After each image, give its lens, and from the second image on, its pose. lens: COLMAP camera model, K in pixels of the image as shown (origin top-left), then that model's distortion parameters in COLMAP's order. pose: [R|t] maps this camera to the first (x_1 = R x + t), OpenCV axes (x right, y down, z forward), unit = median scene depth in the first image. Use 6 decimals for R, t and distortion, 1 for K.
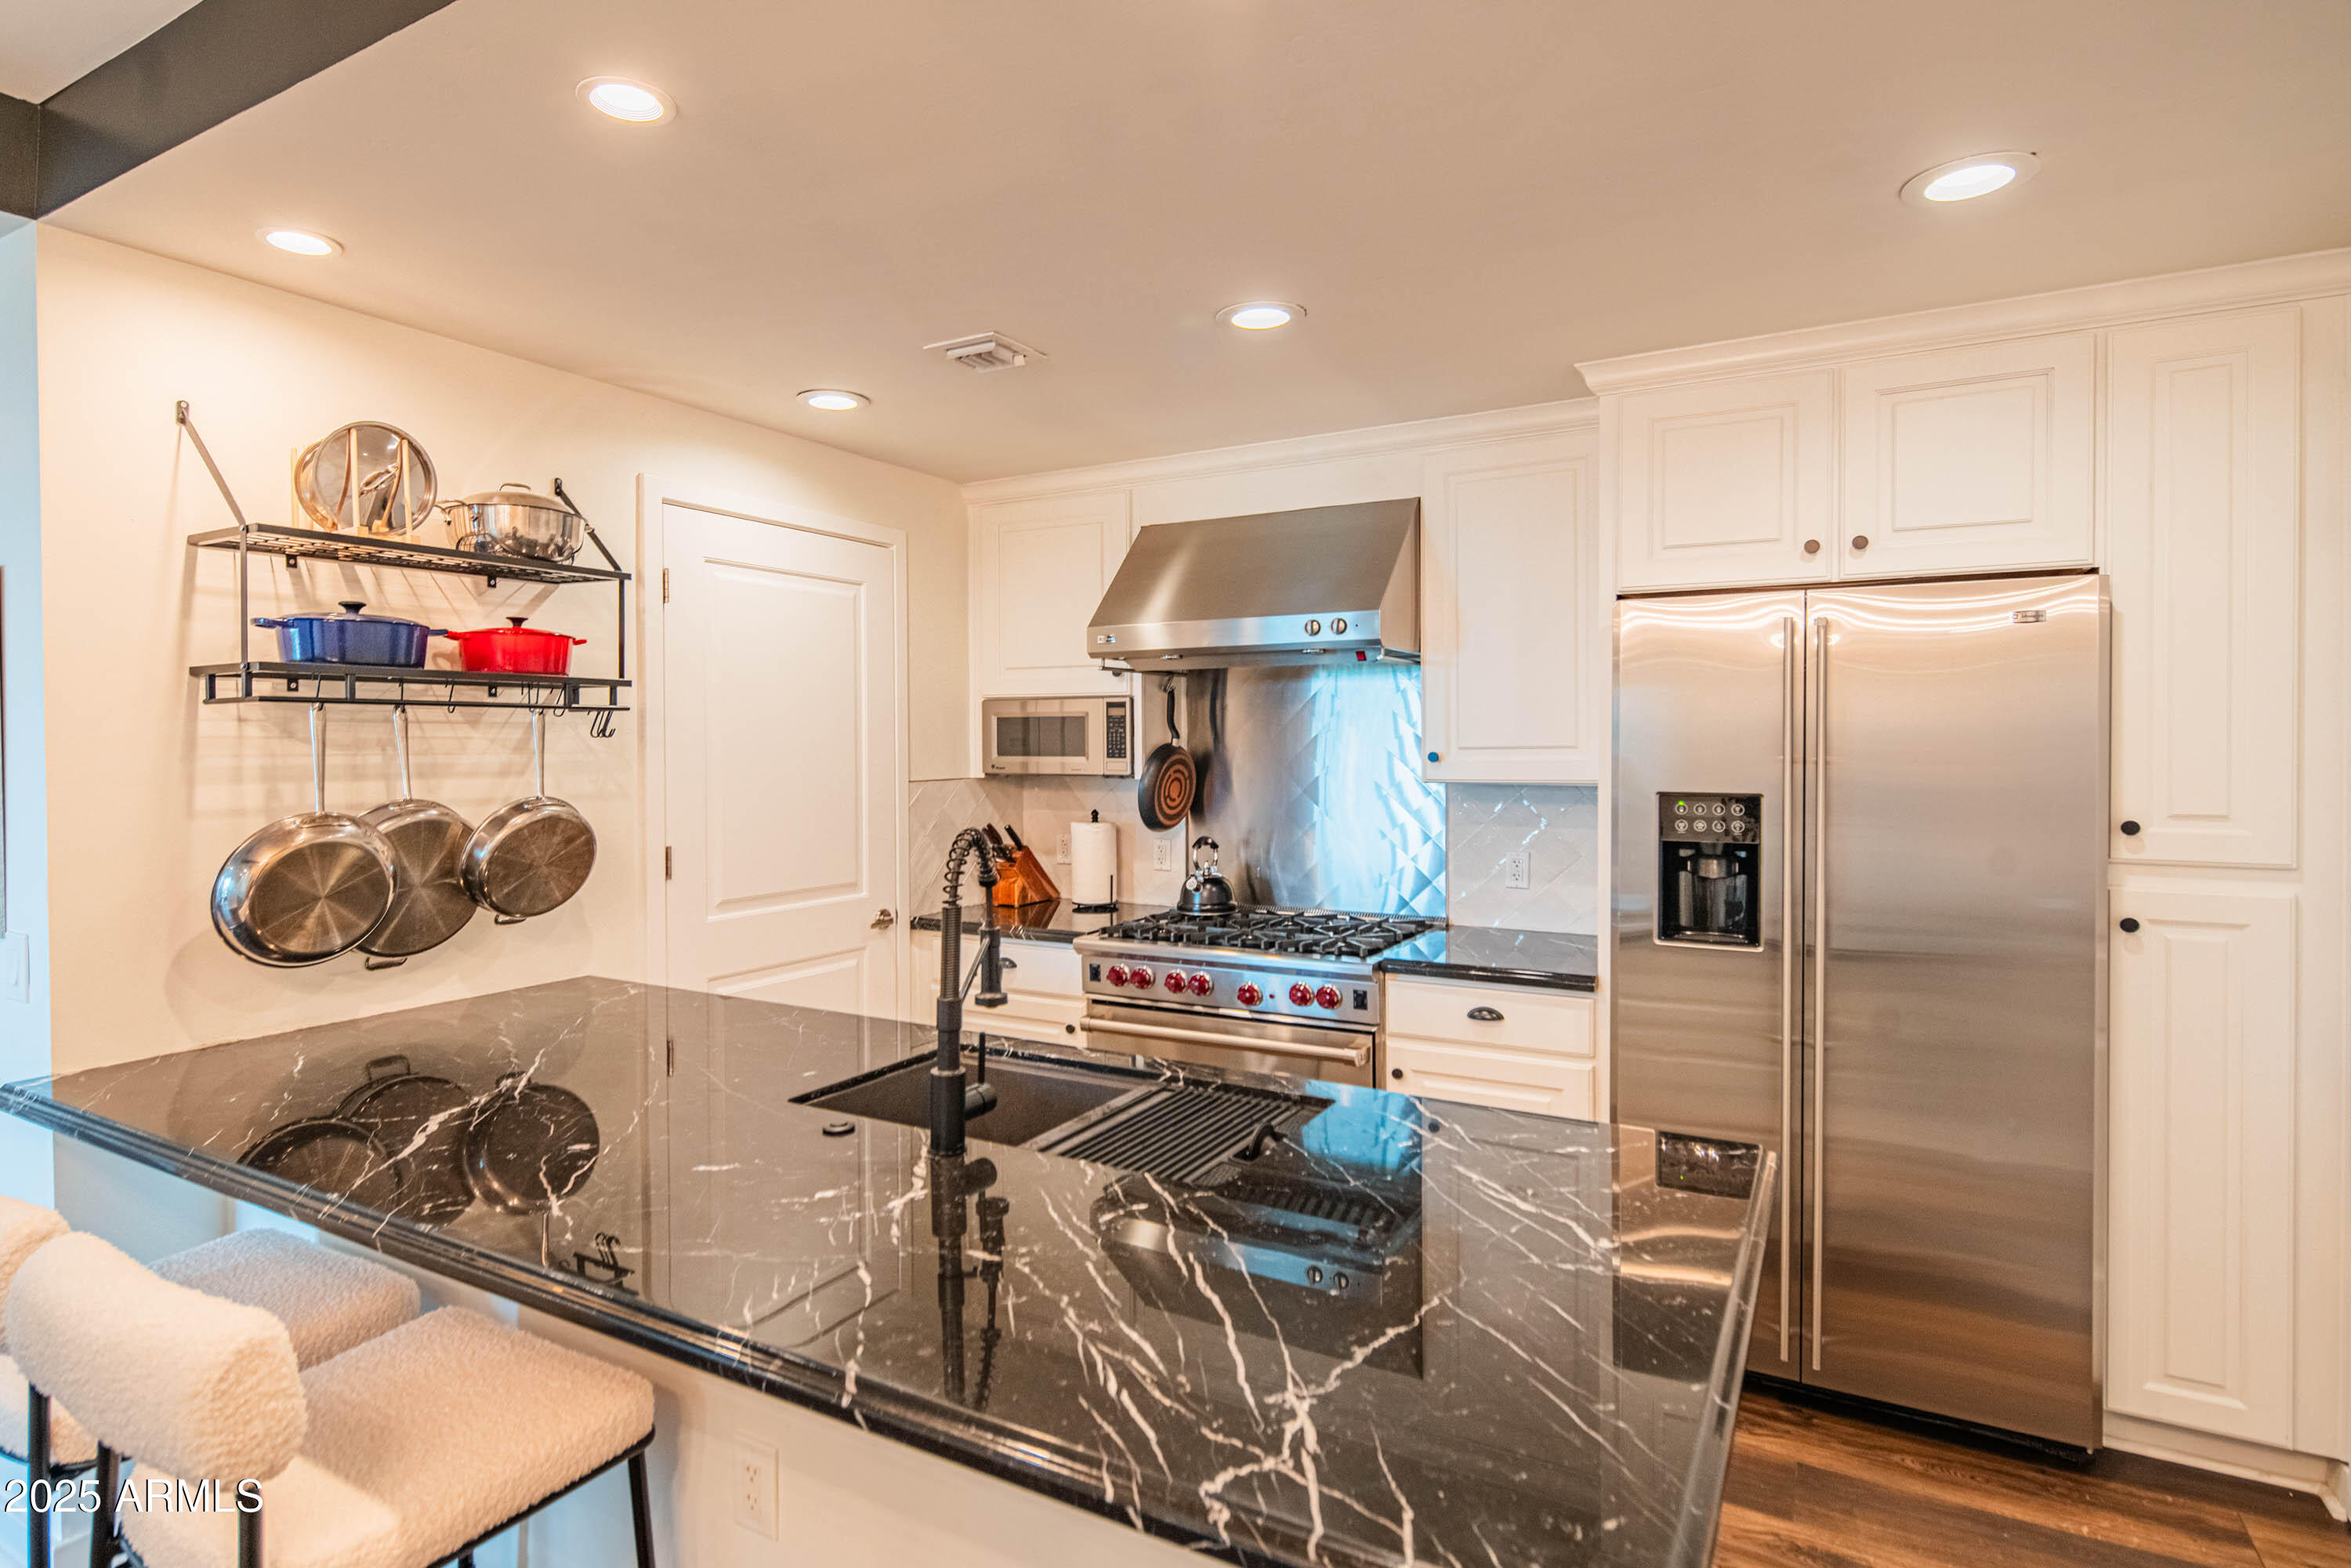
lens RADIAL K [[1206.0, 0, 1177.4], [0, 1206.0, 765.5], [0, 0, 1]] dist [-0.002953, -0.000528]
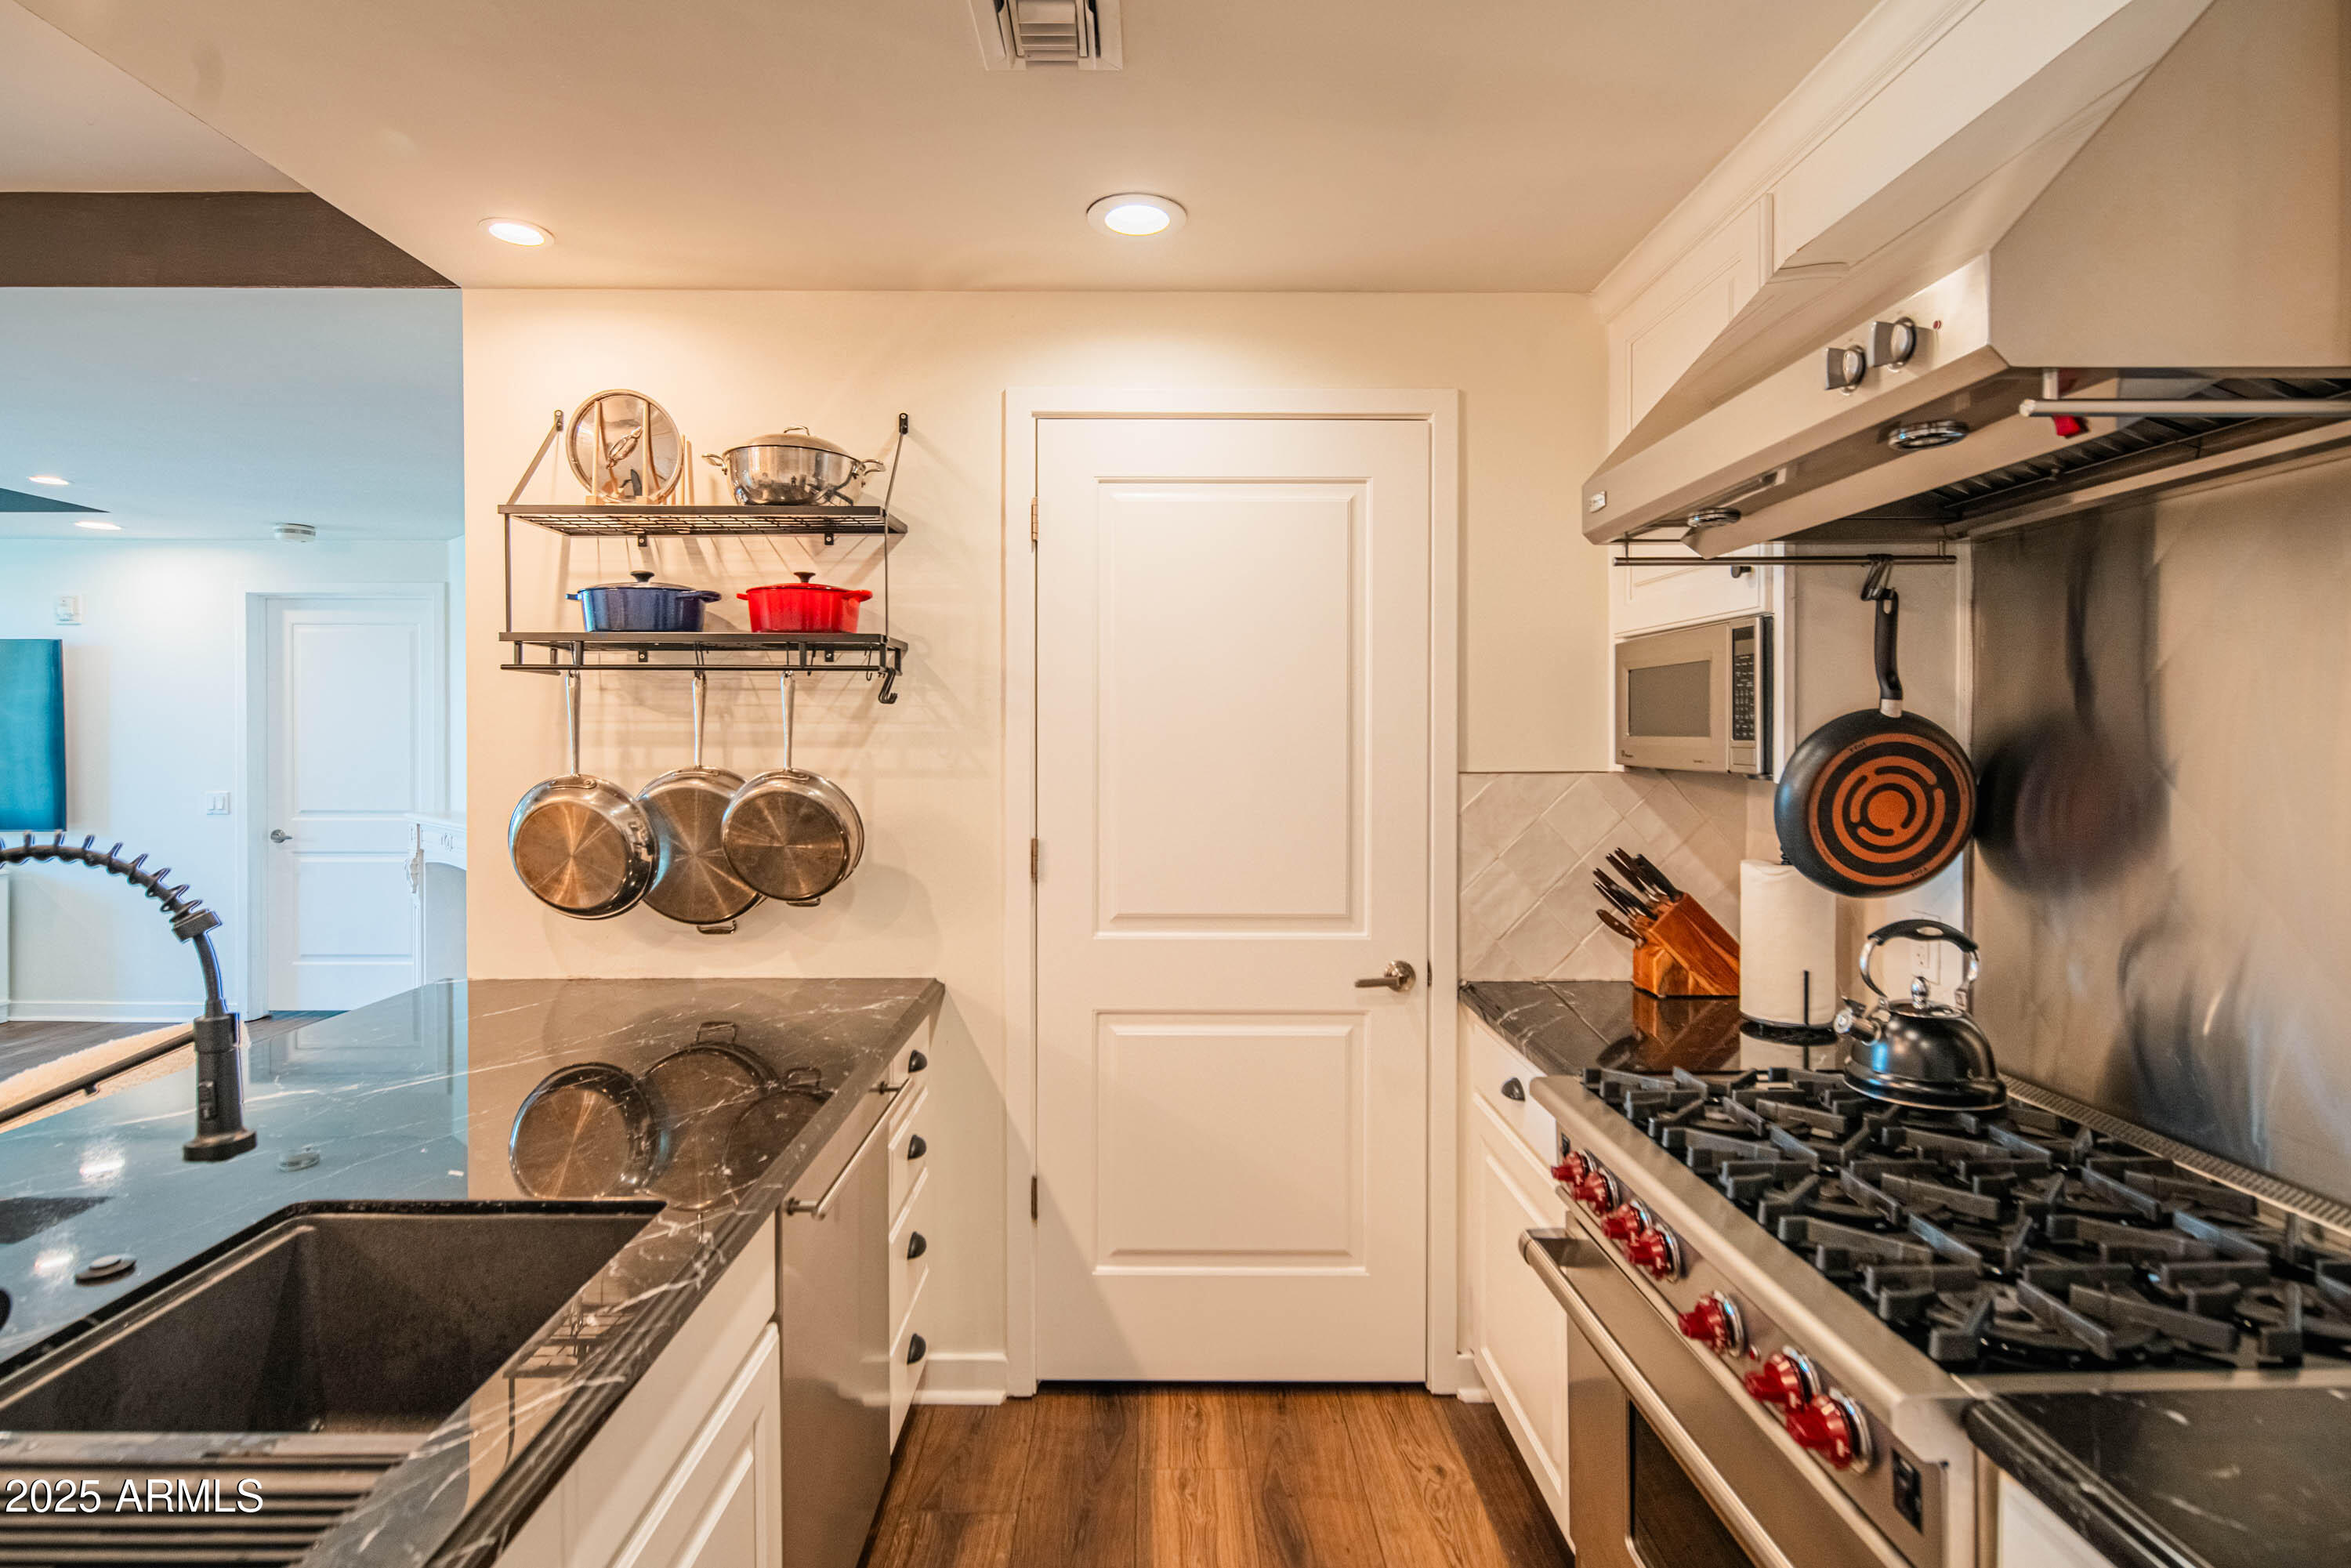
lens RADIAL K [[1206.0, 0, 1165.9], [0, 1206.0, 749.0], [0, 0, 1]] dist [-0.002953, -0.000528]
pose [[0.498334, 0.015744, -0.866842, 0.381609], [-0.020584, 0.999768, 0.006324, -0.000333], [0.866741, 0.014692, 0.498542, 0.776630]]
